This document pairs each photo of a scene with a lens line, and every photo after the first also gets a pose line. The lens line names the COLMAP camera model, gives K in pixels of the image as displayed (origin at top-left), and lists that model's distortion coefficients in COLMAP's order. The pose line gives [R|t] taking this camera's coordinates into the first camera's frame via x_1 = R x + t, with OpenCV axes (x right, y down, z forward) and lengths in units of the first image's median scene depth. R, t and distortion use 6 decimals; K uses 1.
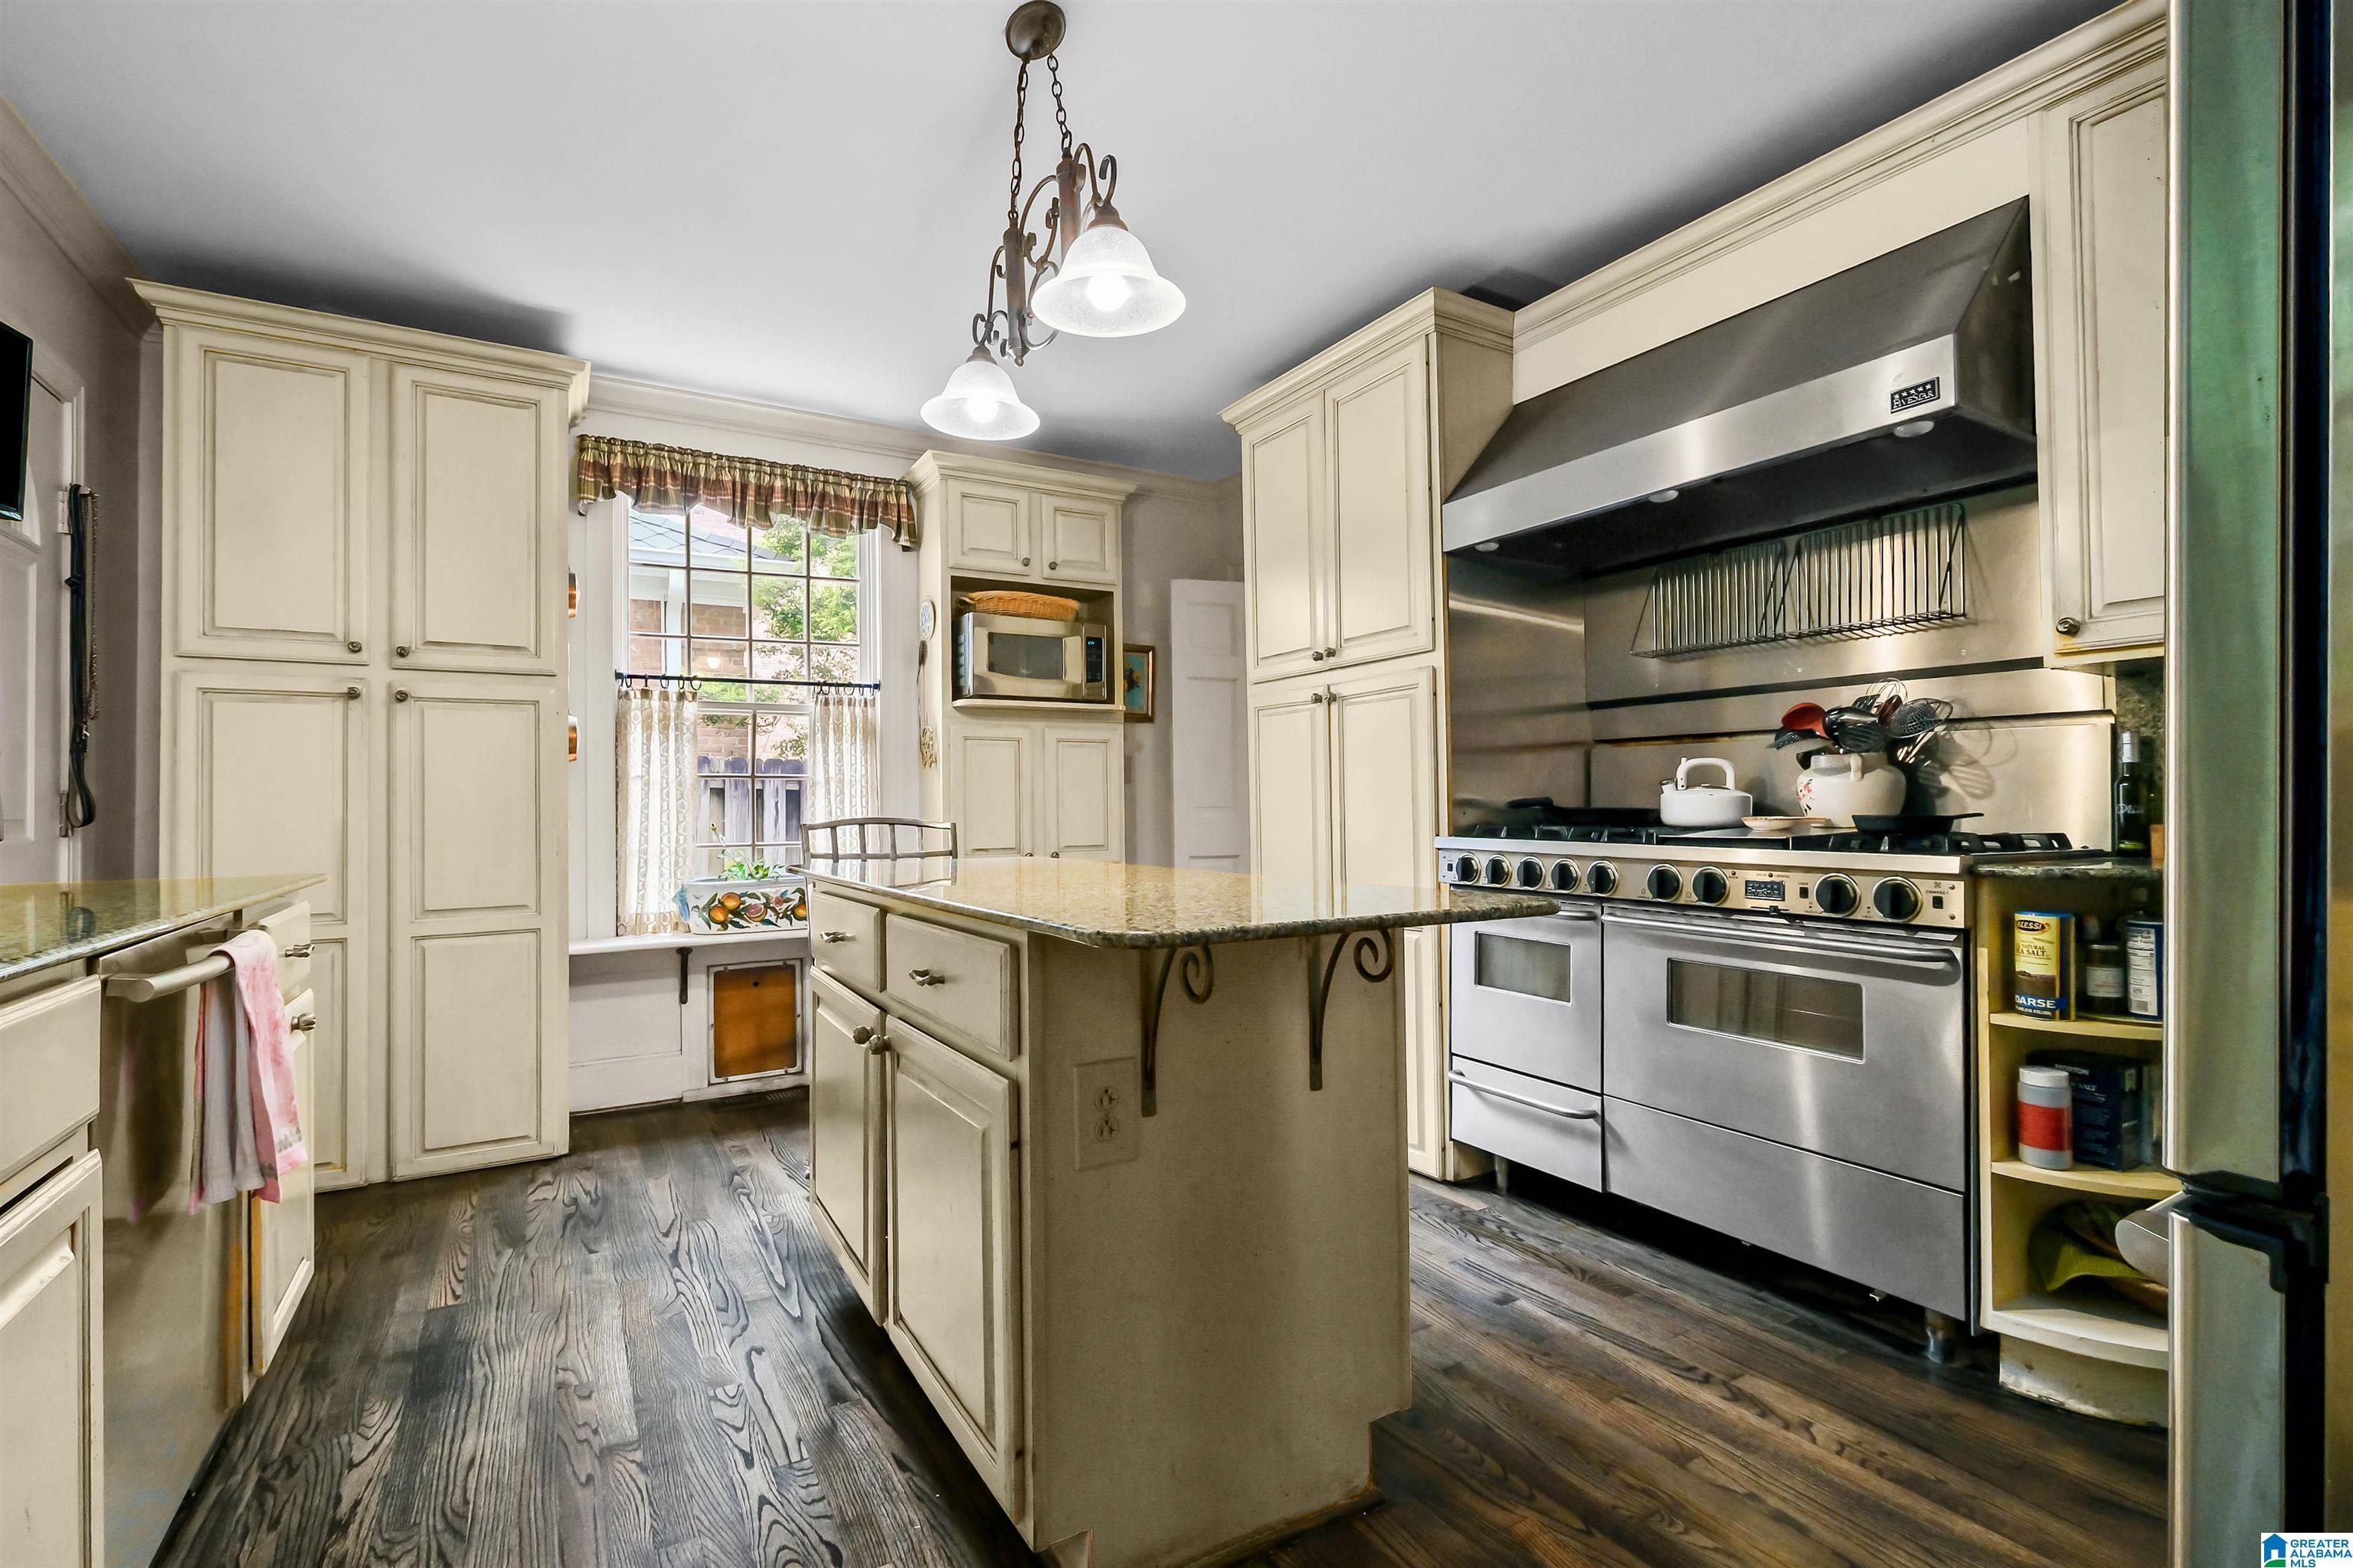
lens RADIAL K [[1044.6, 0, 1175.2], [0, 1044.6, 788.1], [0, 0, 1]] dist [-0.004480, 0.001138]
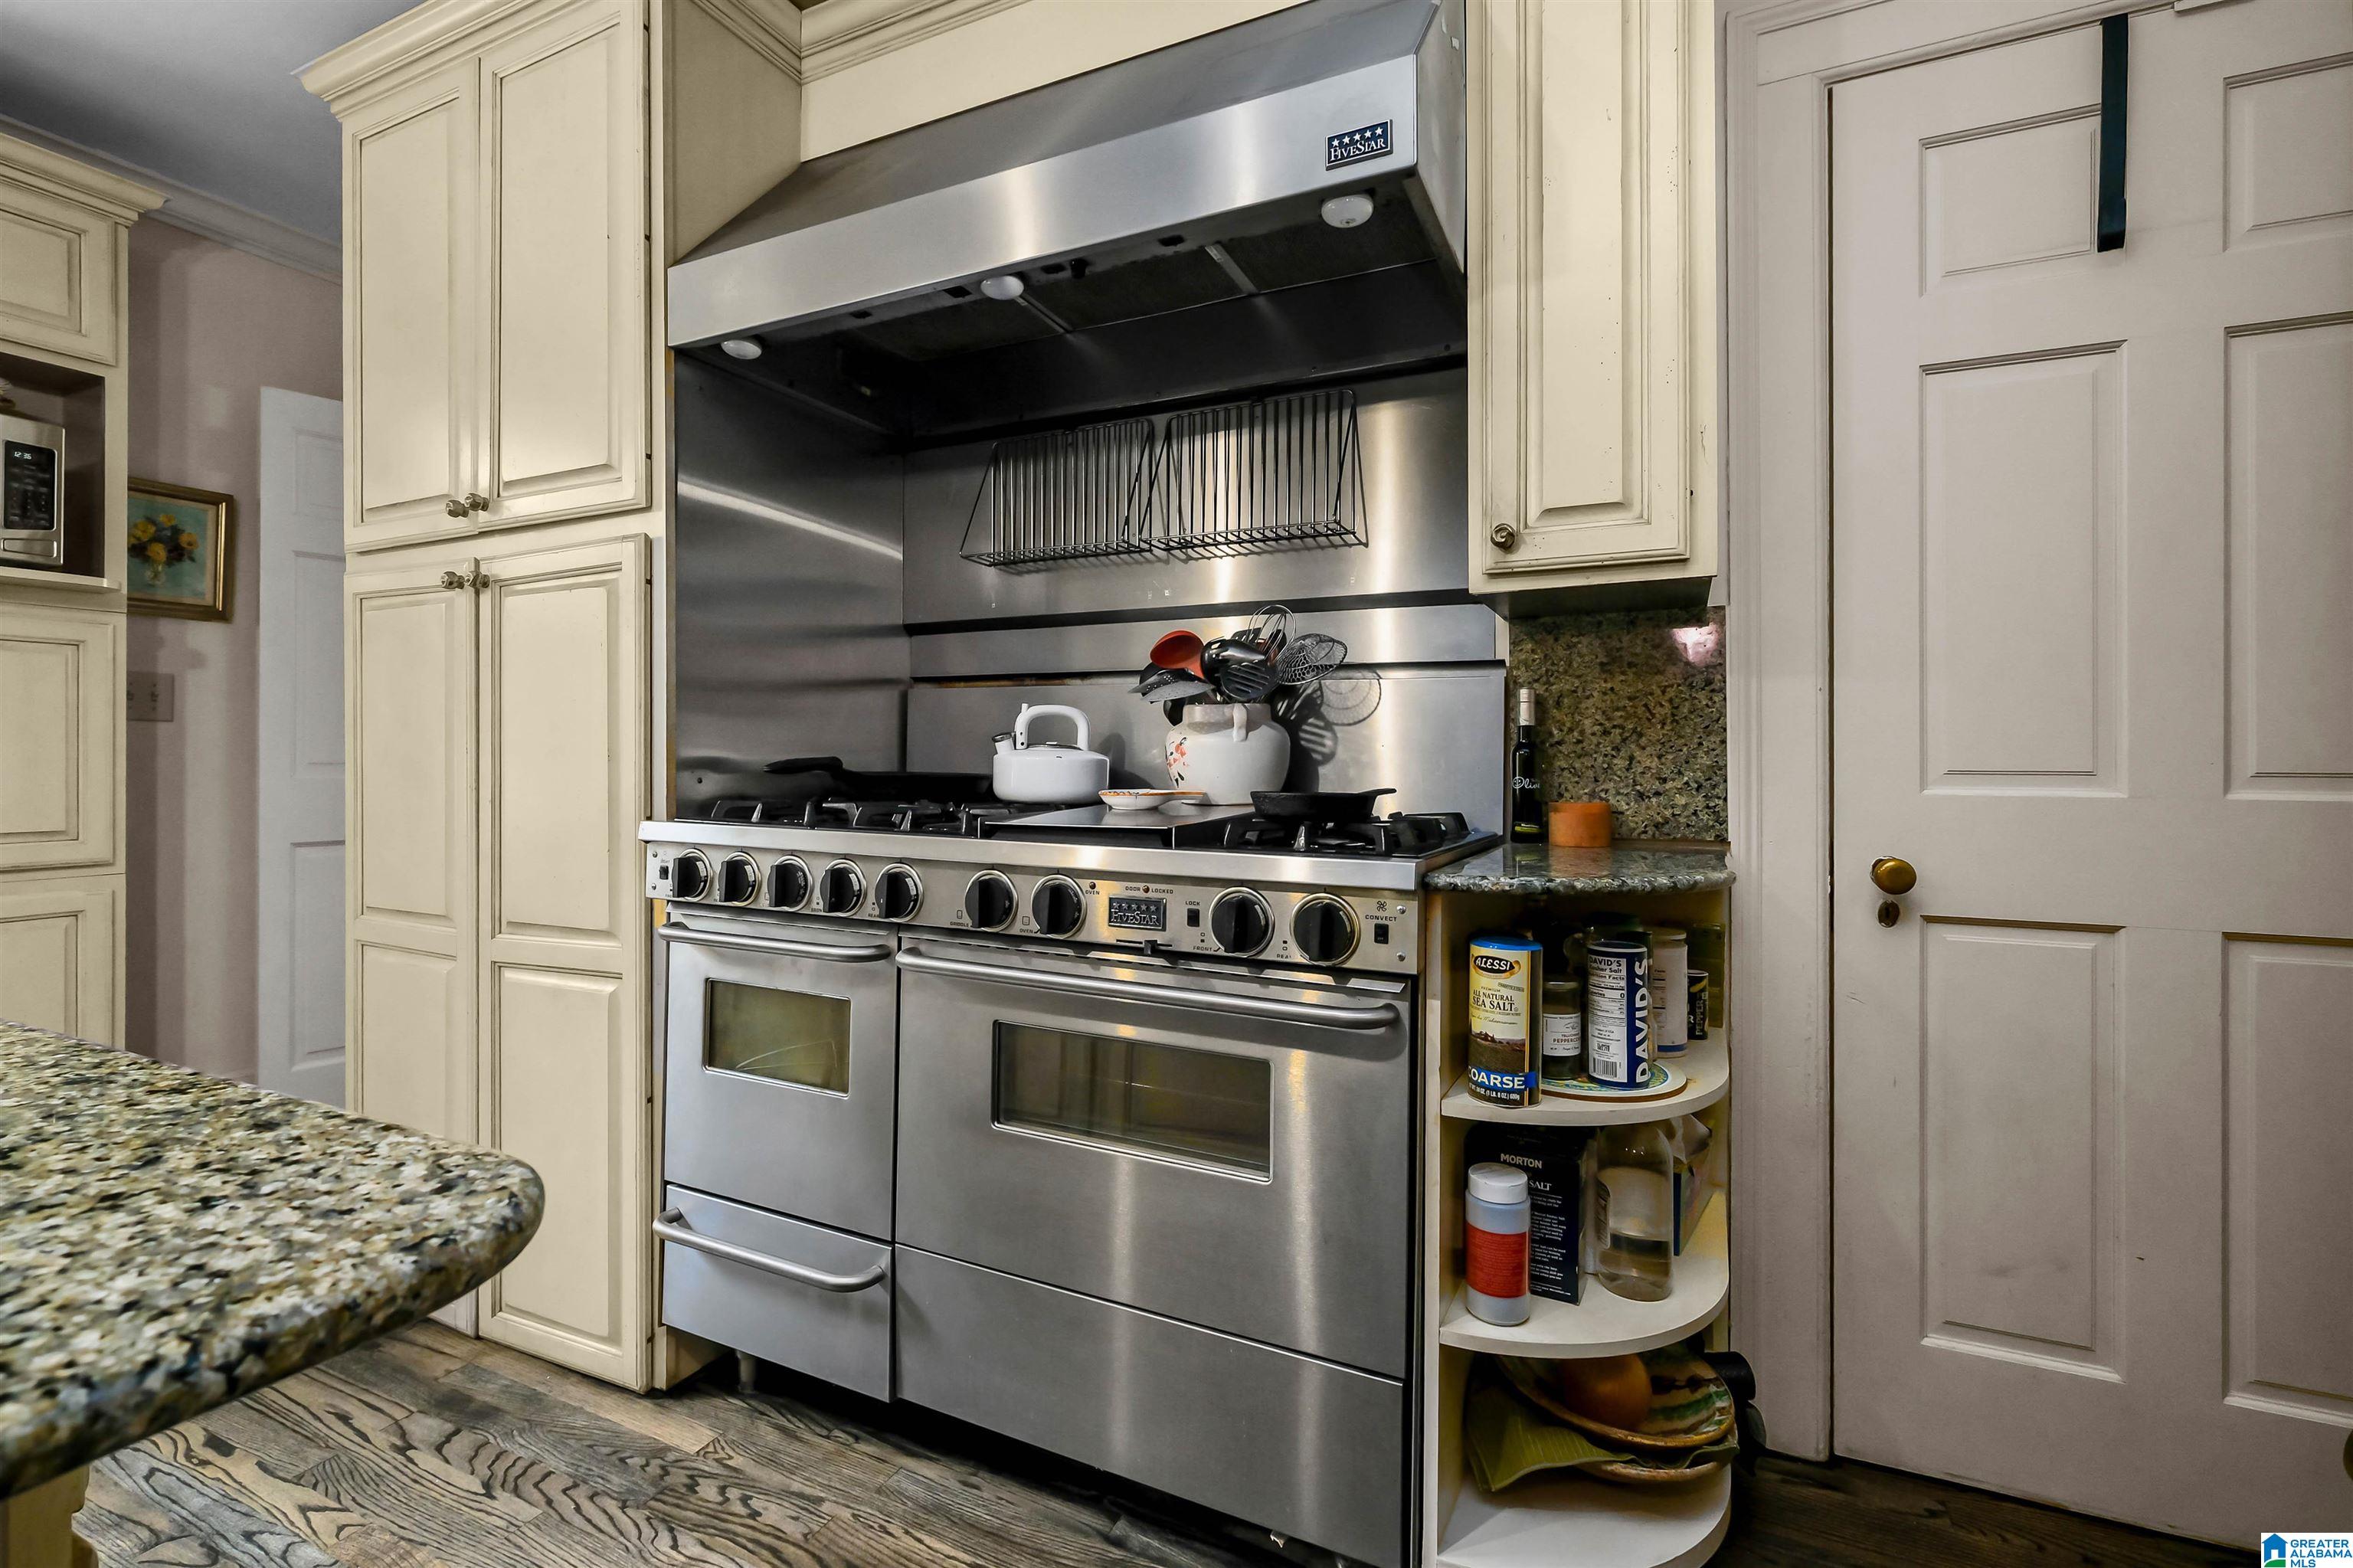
lens RADIAL K [[1044.6, 0, 1176.2], [0, 1044.6, 765.6], [0, 0, 1]] dist [-0.004480, 0.001138]
pose [[0.827906, 0.009370, 0.560788, 0.196916], [-0.020932, 0.999680, 0.014199, 0.000432], [-0.560476, -0.023494, 0.827838, 0.398144]]
